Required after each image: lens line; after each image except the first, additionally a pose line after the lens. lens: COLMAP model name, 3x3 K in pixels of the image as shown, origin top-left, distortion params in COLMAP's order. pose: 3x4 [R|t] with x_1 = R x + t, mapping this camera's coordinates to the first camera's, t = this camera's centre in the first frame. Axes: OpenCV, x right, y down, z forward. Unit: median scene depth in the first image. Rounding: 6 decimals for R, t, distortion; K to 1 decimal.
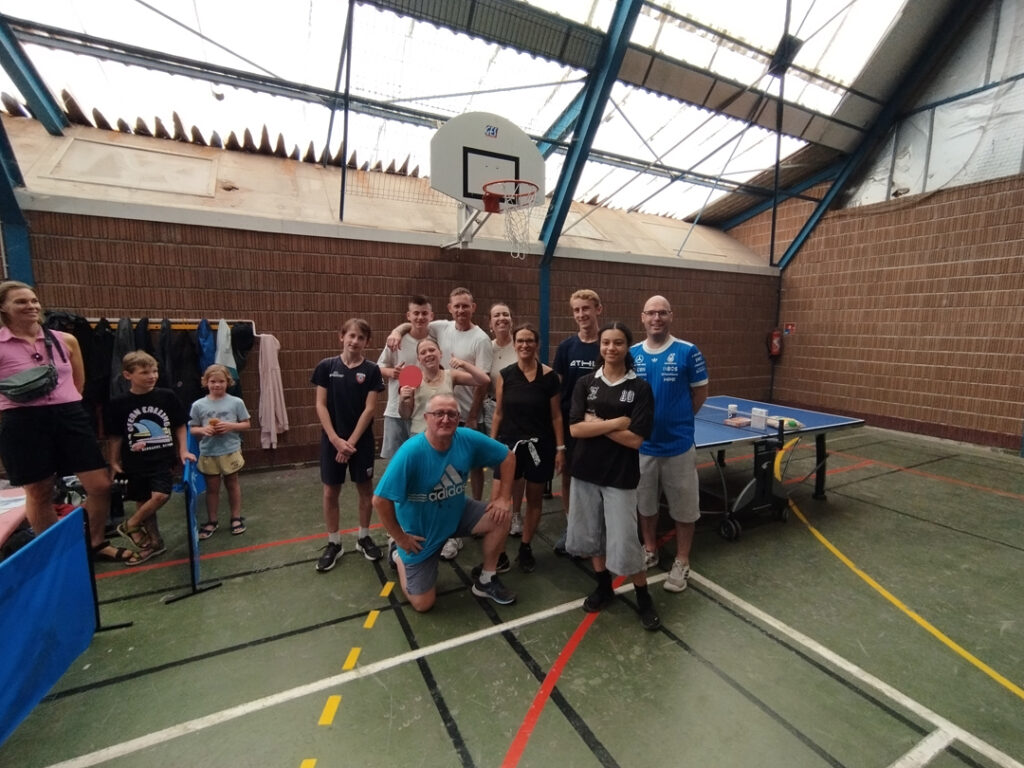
lens RADIAL K [[462.3, 0, 512.0], [0, 462.3, 384.0], [0, 0, 1]] dist [-0.006825, 0.000916]
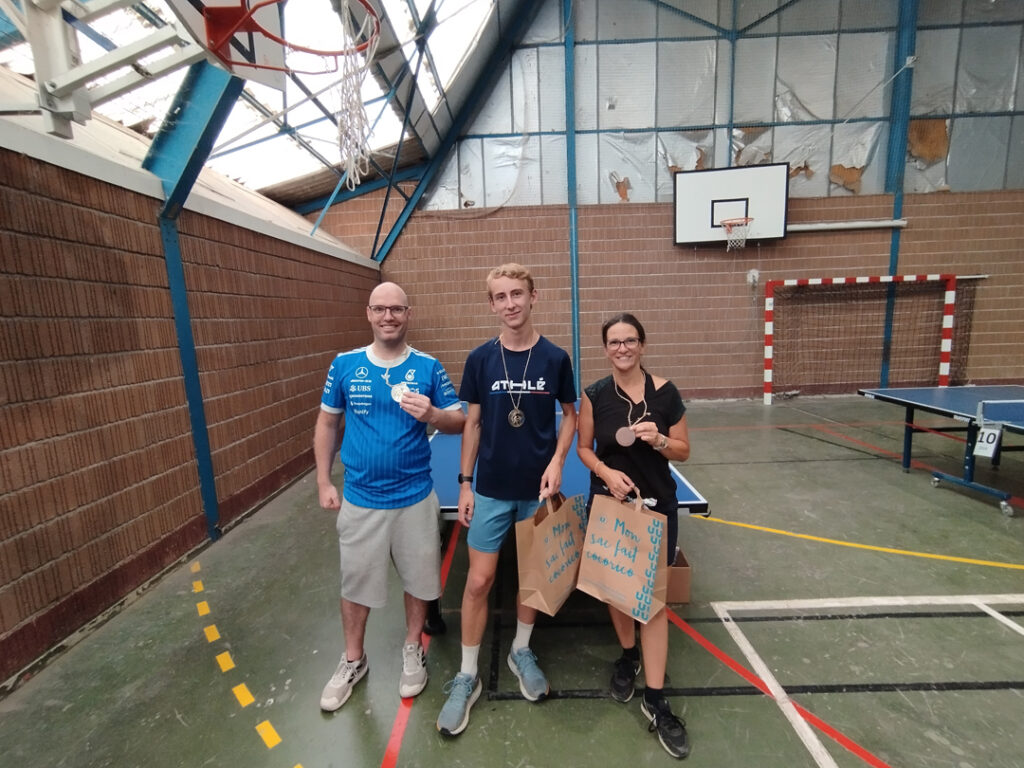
lens RADIAL K [[465.1, 0, 512.0], [0, 465.1, 384.0], [0, 0, 1]] dist [0.000091, -0.001715]
pose [[0.467100, -0.153130, 0.870844, -0.200838], [0.157991, 0.983494, 0.088196, -0.053490], [-0.869975, 0.096389, 0.483583, 0.376561]]
